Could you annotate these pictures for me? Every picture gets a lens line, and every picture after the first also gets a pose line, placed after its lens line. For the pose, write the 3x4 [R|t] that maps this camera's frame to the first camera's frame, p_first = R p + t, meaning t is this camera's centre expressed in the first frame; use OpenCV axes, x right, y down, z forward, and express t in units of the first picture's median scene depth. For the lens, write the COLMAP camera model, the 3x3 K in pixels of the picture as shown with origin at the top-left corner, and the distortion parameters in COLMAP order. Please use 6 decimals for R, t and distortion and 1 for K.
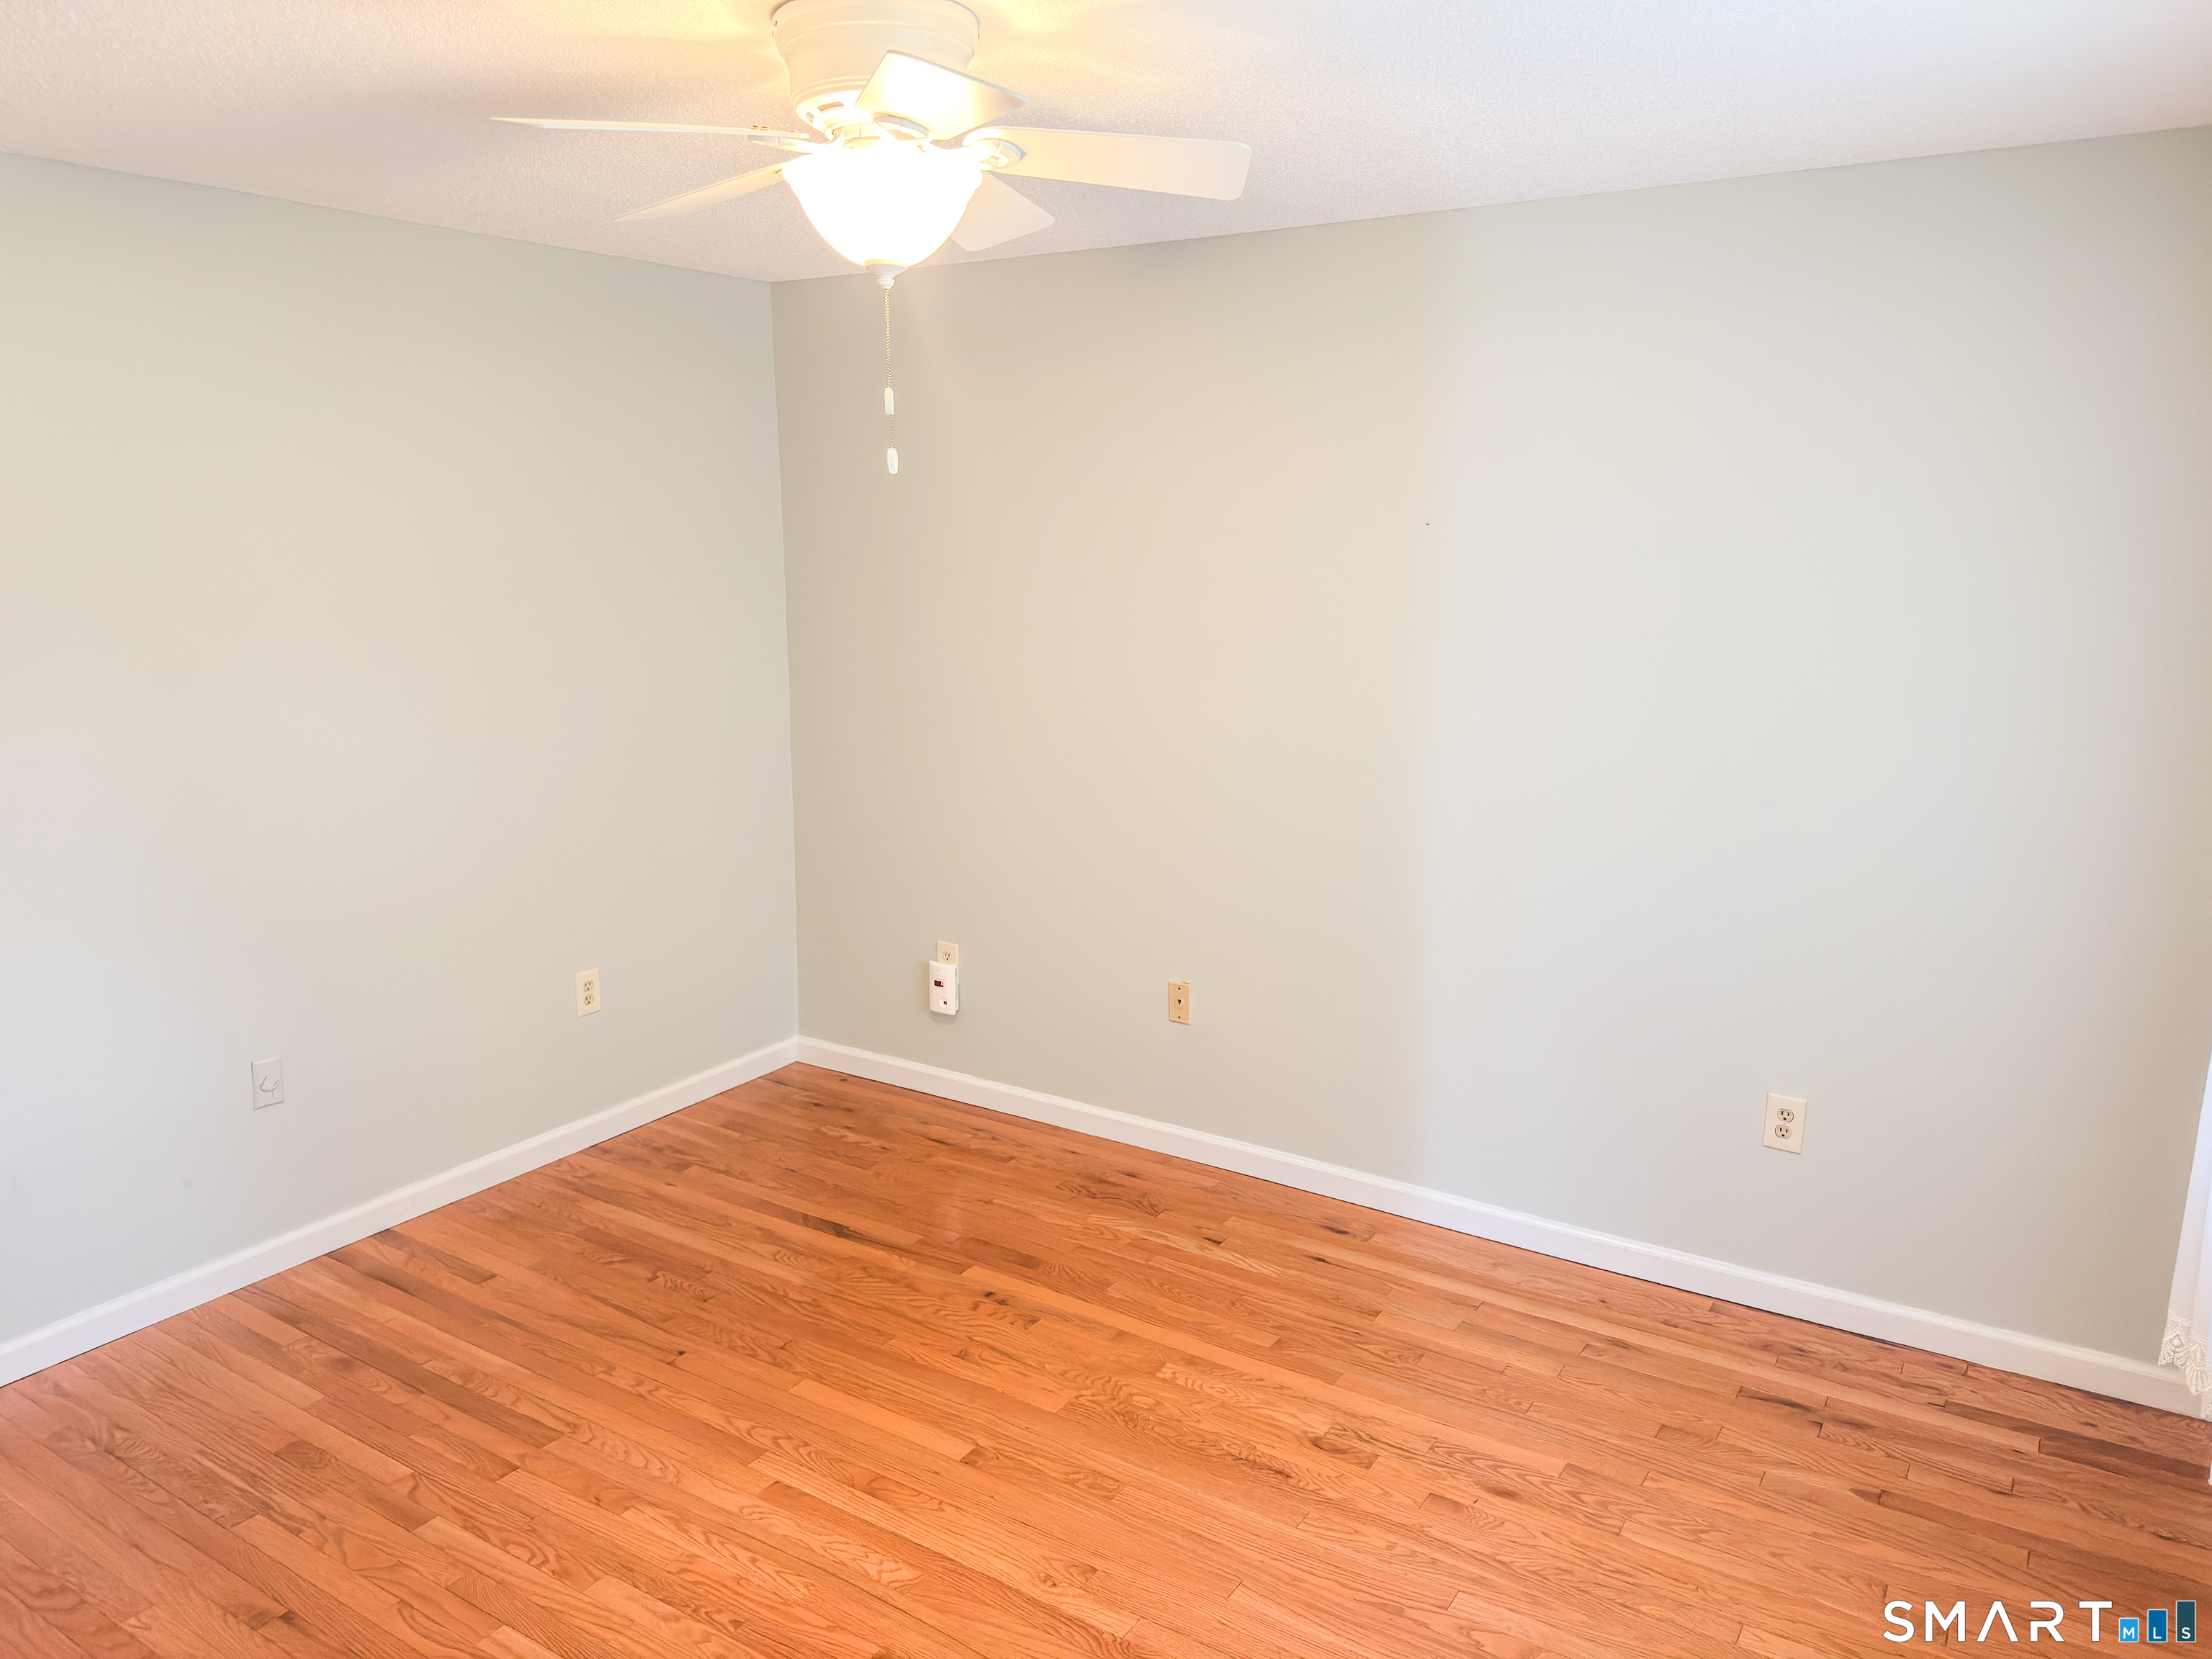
lens RADIAL K [[1586.4, 0, 1101.4], [0, 1586.4, 834.7], [0, 0, 1]] dist [-0.007296, -0.006992]
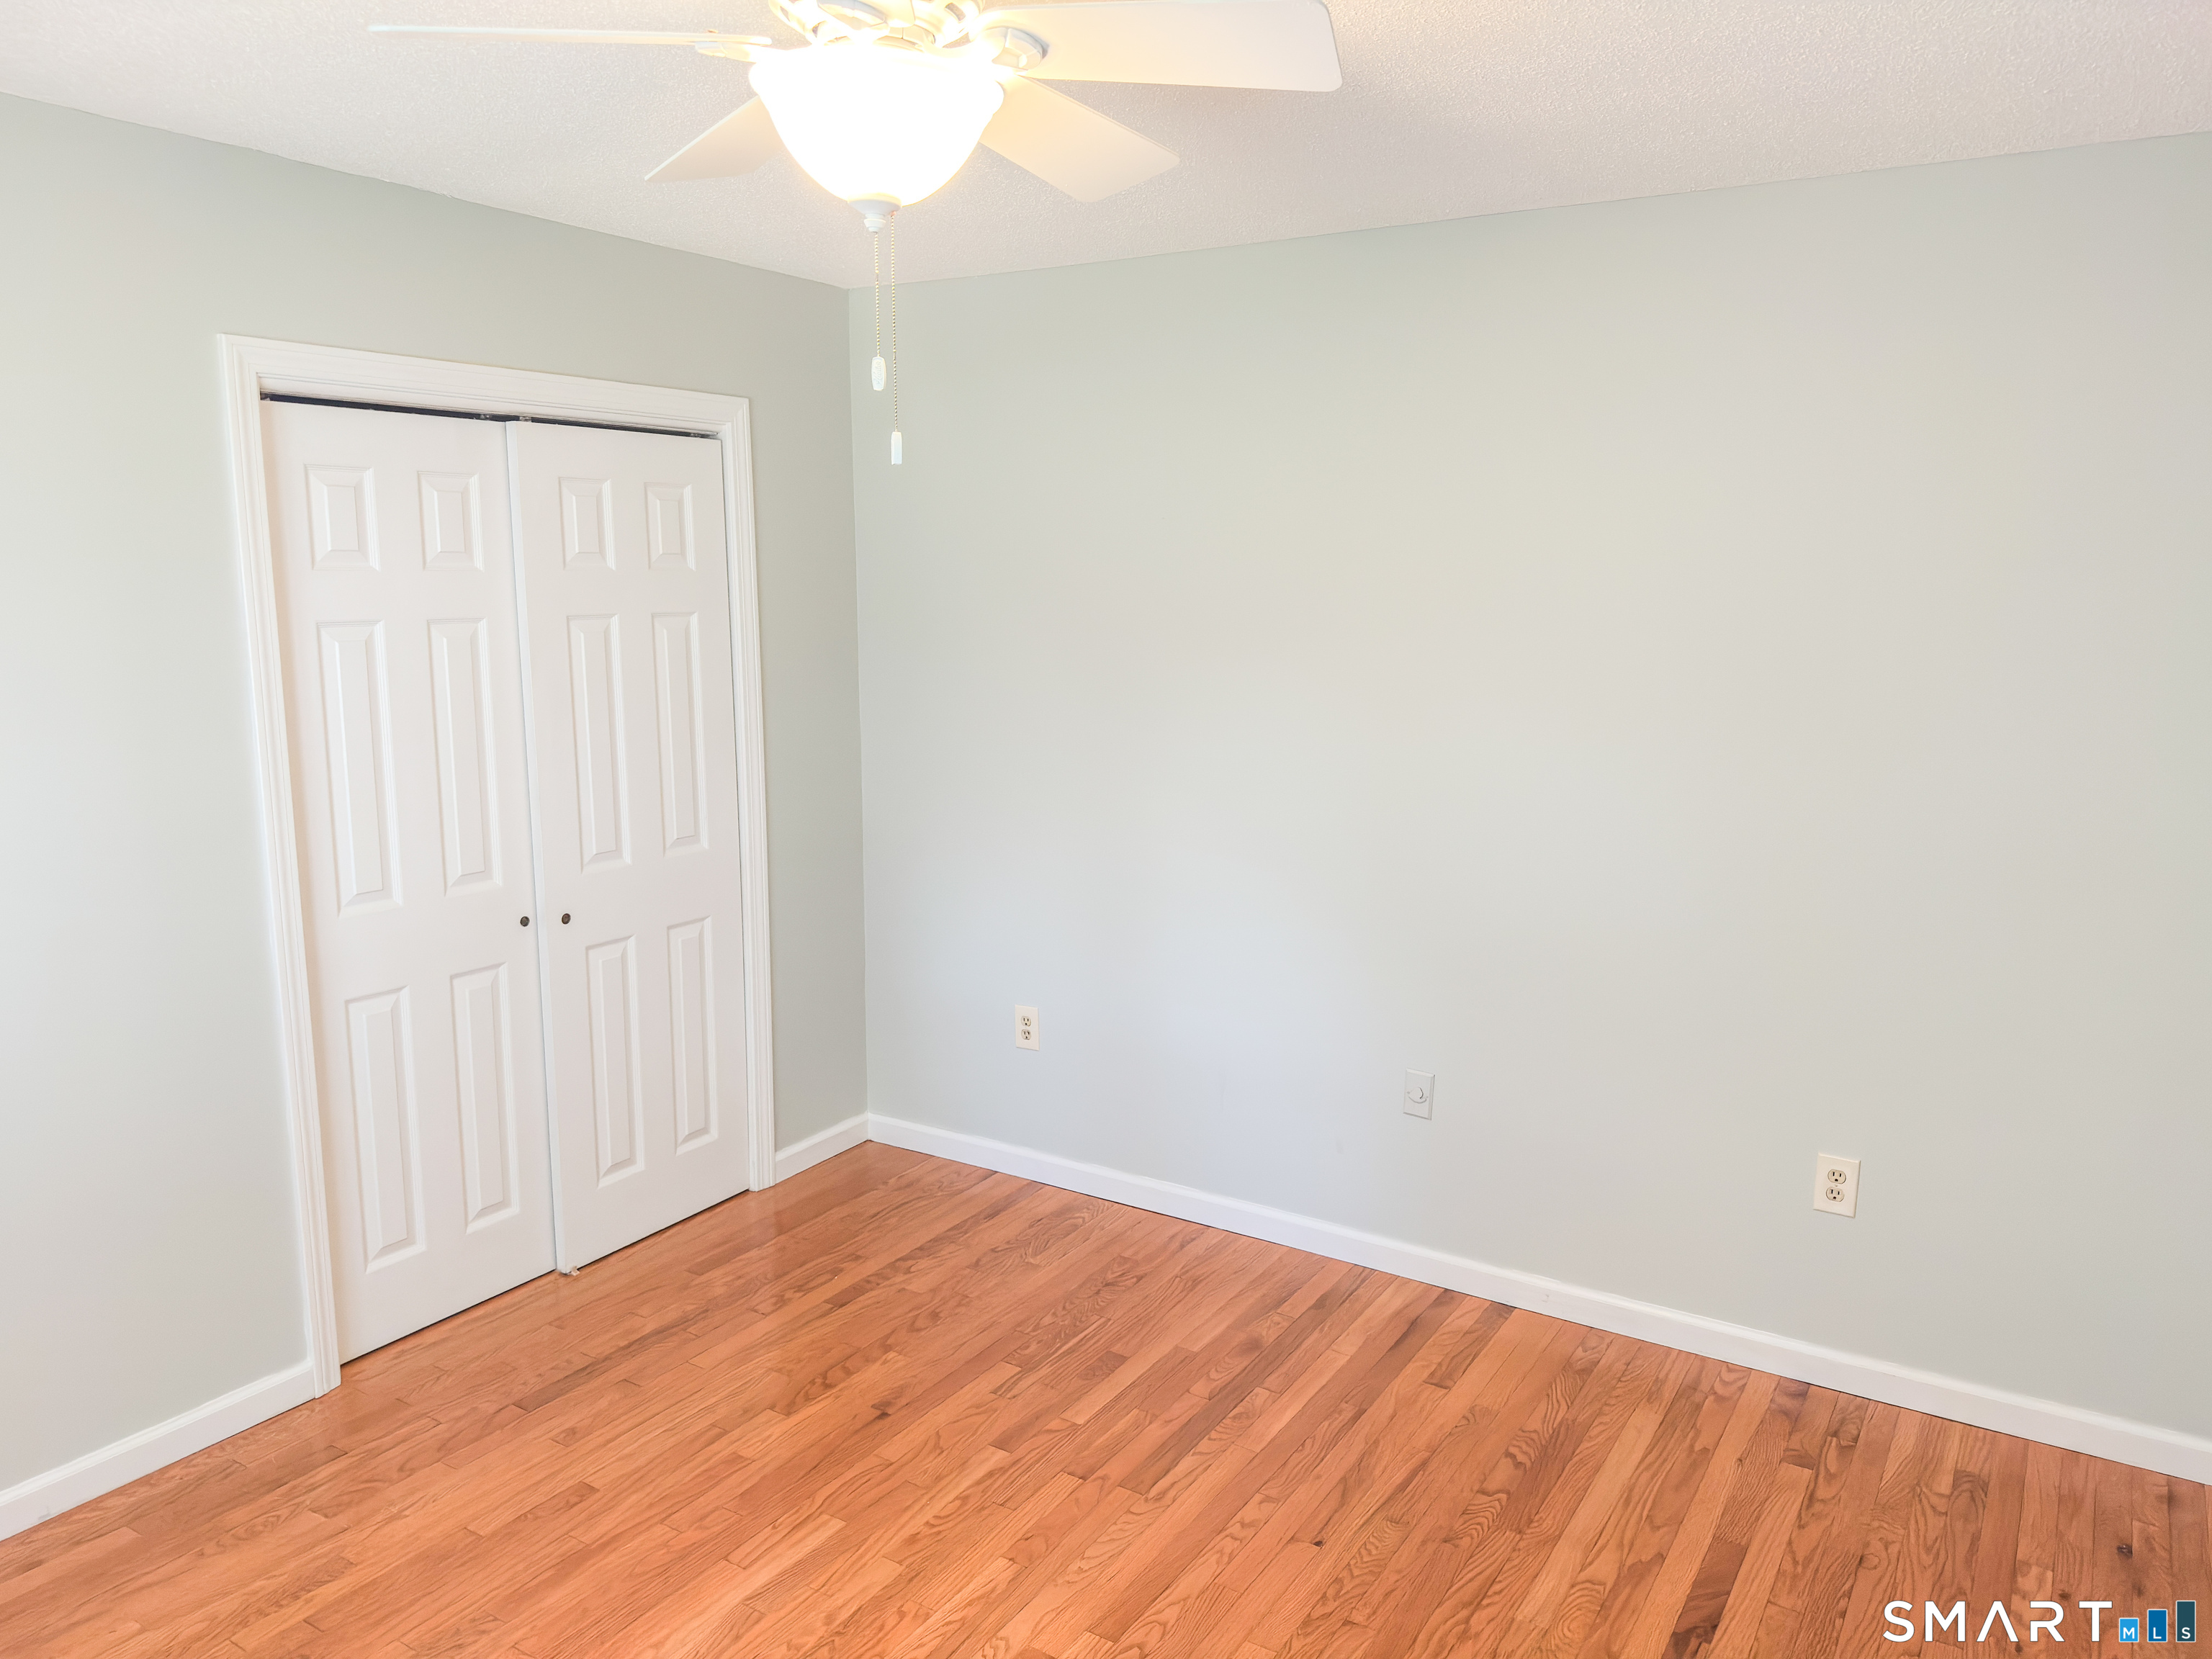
lens RADIAL K [[1586.4, 0, 1101.4], [0, 1586.4, 834.7], [0, 0, 1]] dist [-0.007296, -0.006992]
pose [[0.022356, 0.181351, -0.983164, 0.490574], [-0.215425, 0.961182, 0.172397, -0.149962], [0.976264, 0.207944, 0.060556, 0.785810]]
